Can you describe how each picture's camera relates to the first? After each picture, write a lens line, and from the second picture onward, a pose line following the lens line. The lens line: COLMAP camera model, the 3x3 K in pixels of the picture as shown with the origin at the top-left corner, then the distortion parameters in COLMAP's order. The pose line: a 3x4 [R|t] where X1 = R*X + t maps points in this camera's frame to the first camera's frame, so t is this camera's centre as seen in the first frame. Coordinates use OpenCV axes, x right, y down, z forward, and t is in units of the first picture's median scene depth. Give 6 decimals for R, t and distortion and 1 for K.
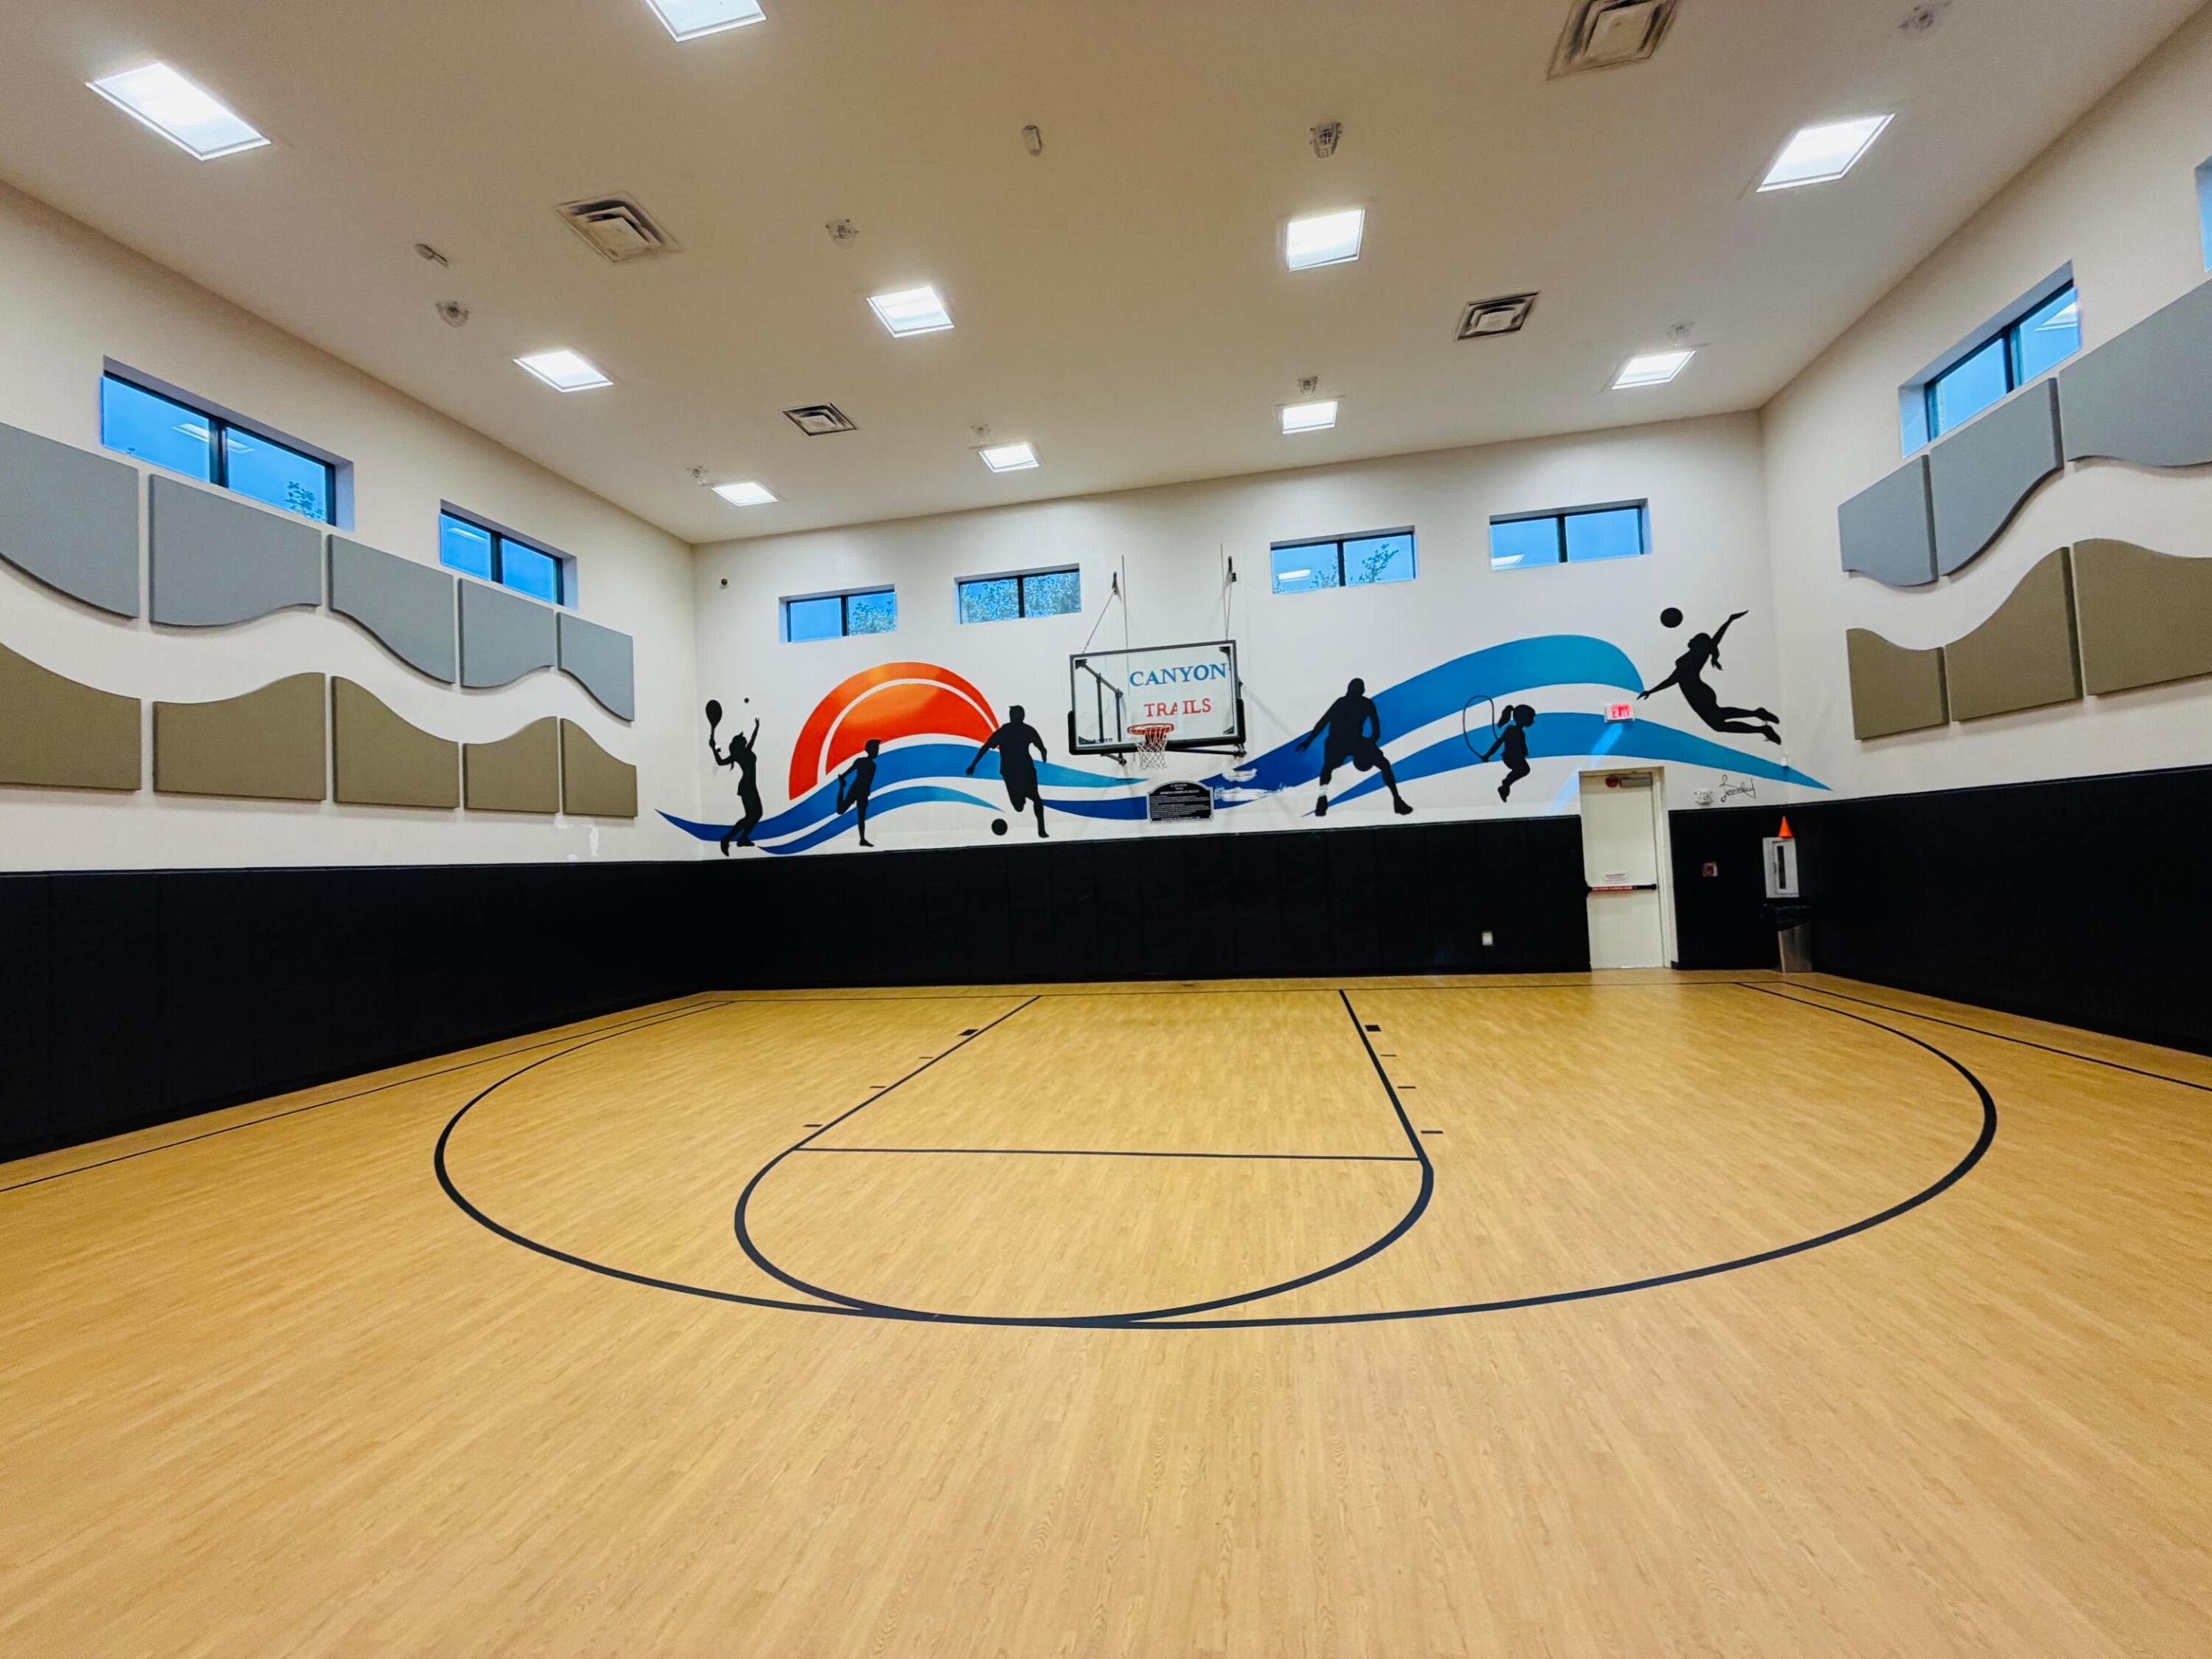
lens RADIAL K [[819.3, 0, 1115.1], [0, 819.3, 813.2], [0, 0, 1]] dist [0.000738, -0.000021]
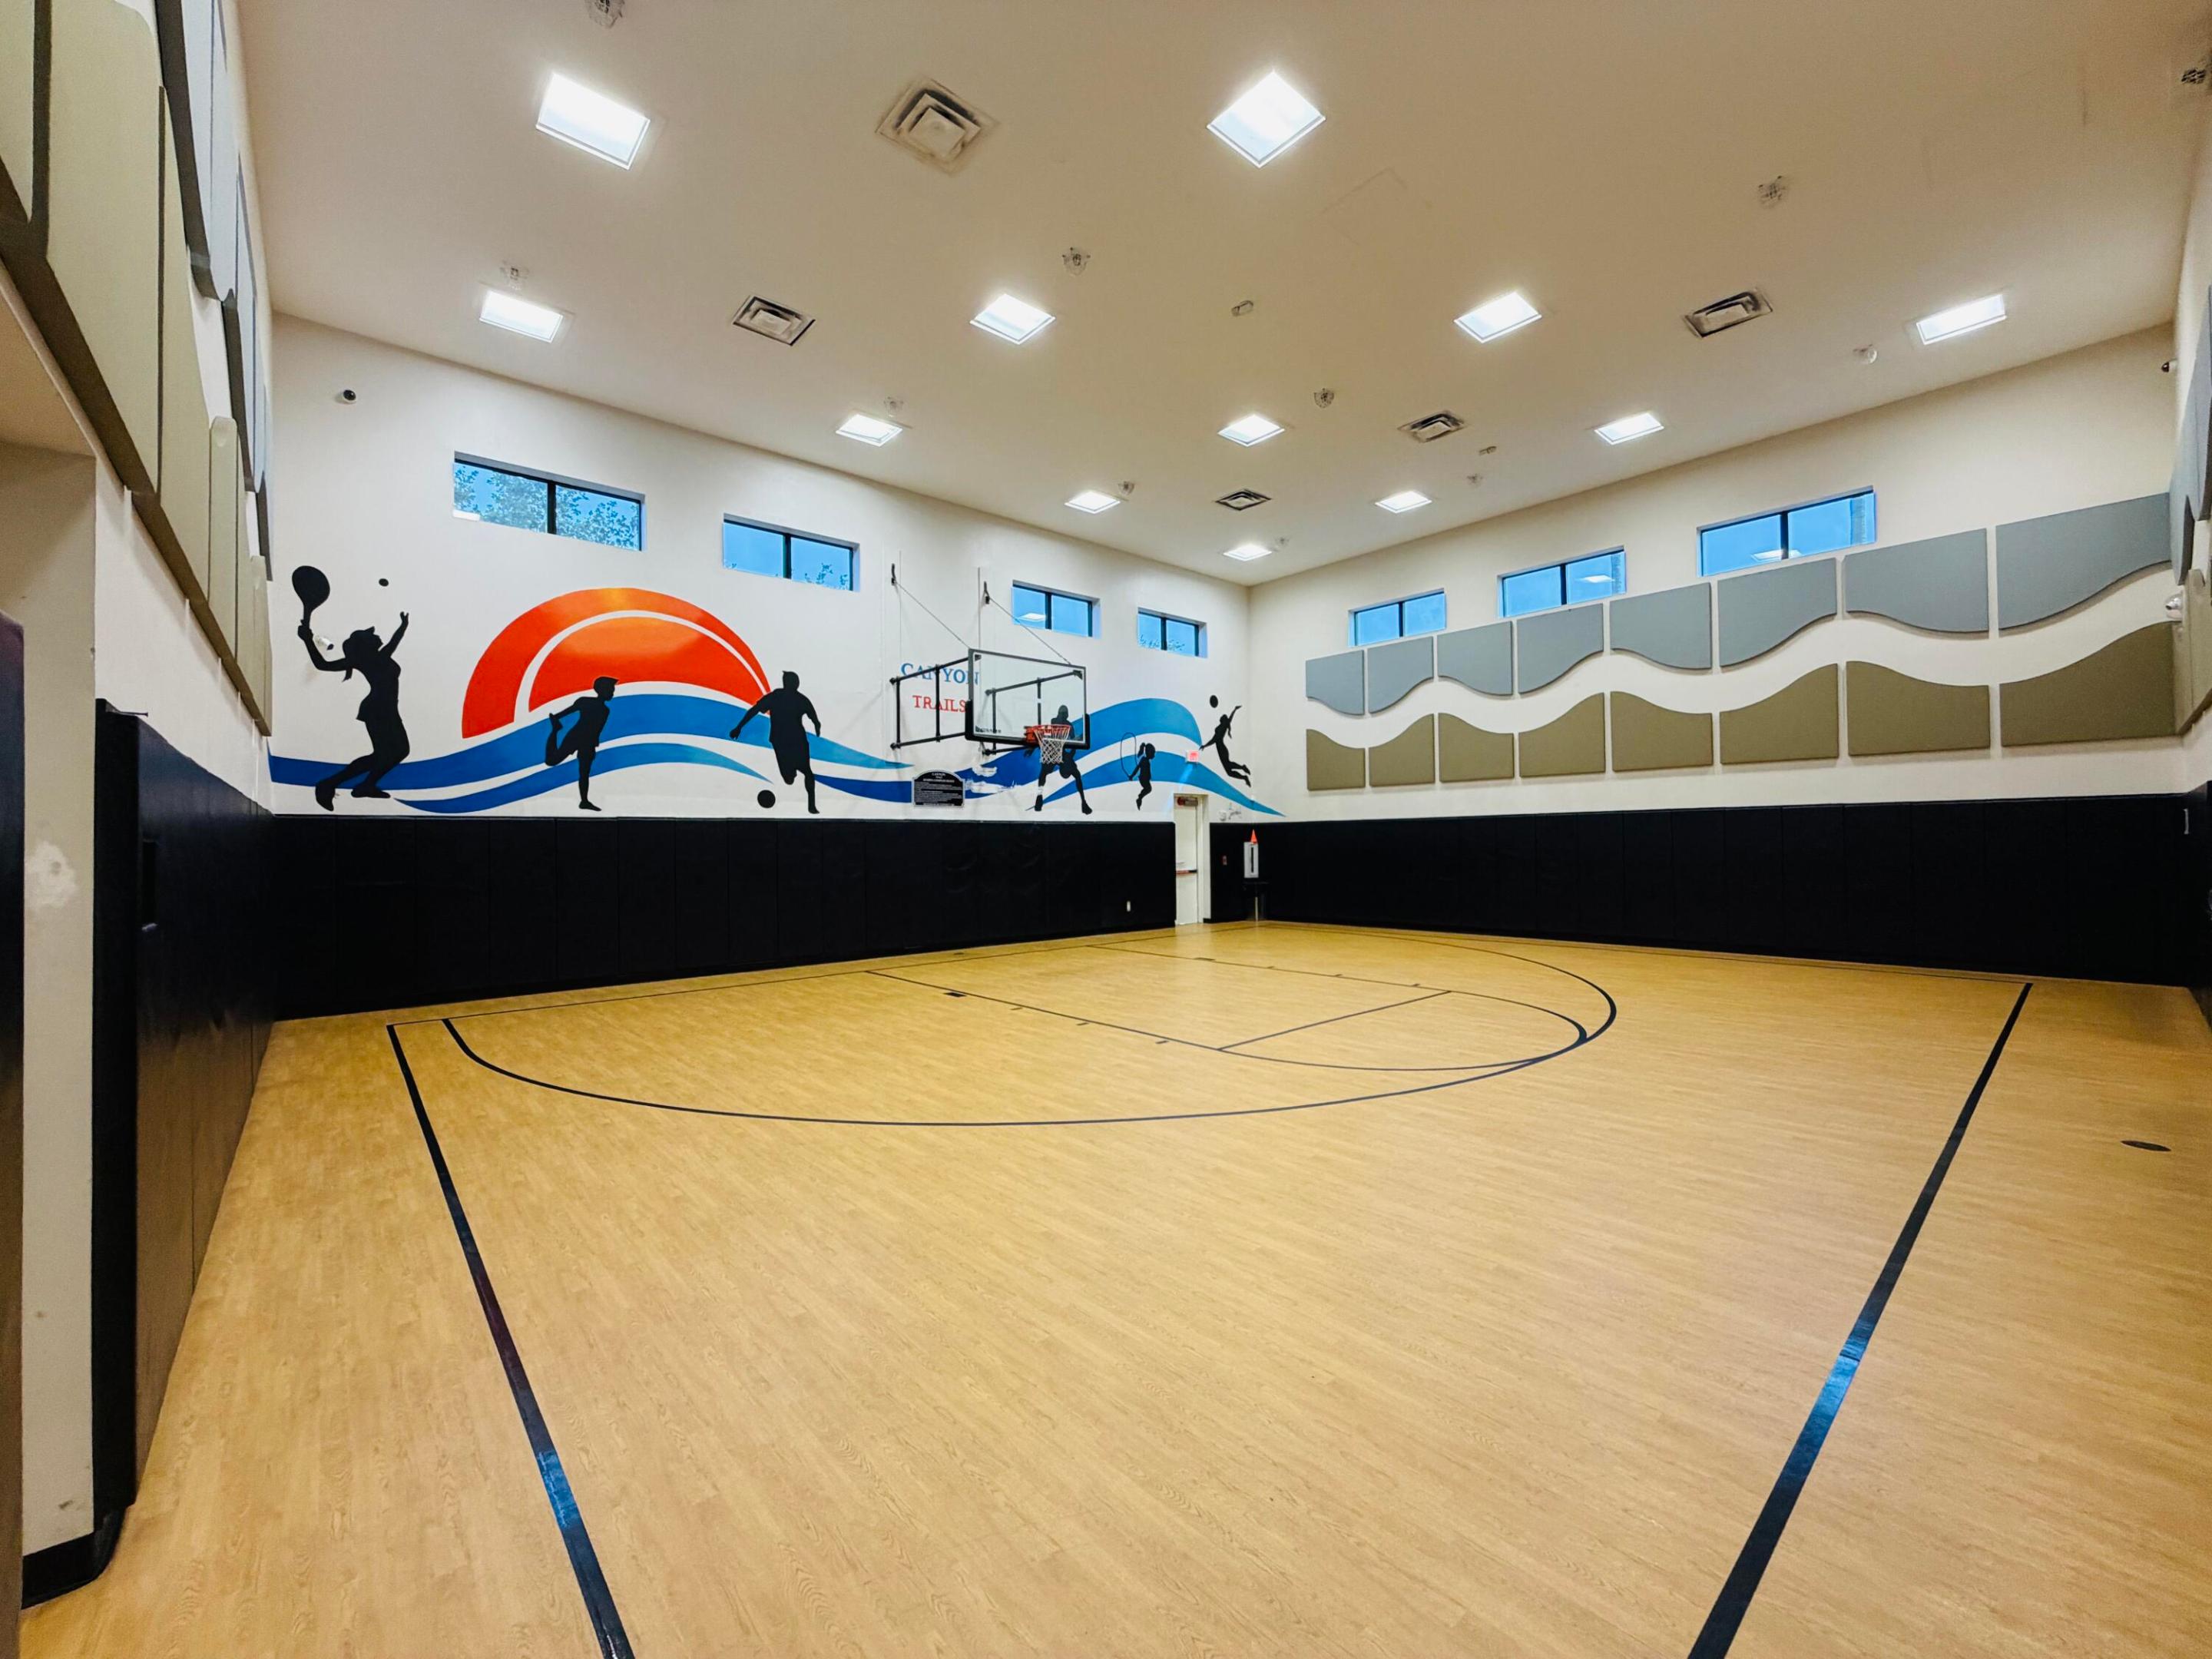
lens RADIAL K [[883.5, 0, 1106.0], [0, 883.5, 829.5], [0, 0, 1]] dist [-0.001015, -0.000160]
pose [[0.621411, 0.053049, 0.781687, -0.704343], [-0.055308, 0.998186, -0.023774, 0.055665], [-0.781530, -0.028460, 0.623218, 0.082761]]
